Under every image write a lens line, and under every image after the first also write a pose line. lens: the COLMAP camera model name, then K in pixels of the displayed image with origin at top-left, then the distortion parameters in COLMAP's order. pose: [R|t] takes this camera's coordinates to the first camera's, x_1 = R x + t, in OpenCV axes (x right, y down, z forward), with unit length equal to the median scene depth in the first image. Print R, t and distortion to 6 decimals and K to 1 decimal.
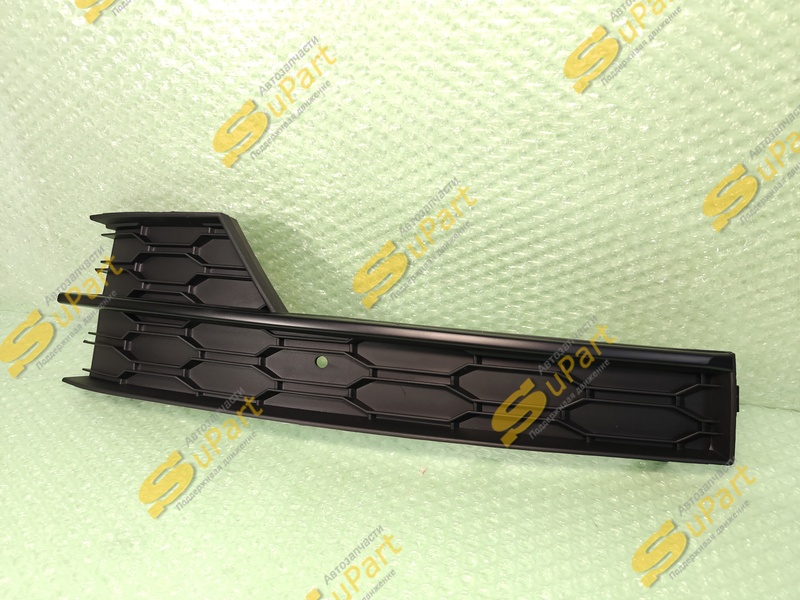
lens RADIAL K [[563.7, 0, 404.5], [0, 563.7, 301.4], [0, 0, 1]] dist [0.009477, -0.017587]
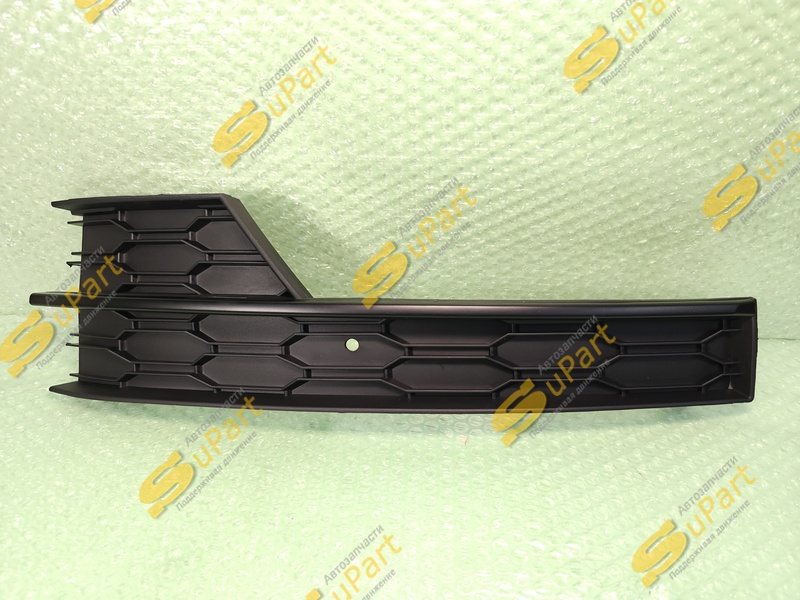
lens RADIAL K [[563.7, 0, 398.3], [0, 563.7, 300.8], [0, 0, 1]] dist [0.009477, -0.017587]
pose [[0.986106, -0.097142, 0.134753, -0.186199], [0.080109, 0.988722, 0.126535, -0.079241], [-0.145525, -0.113982, 0.982767, 0.057824]]
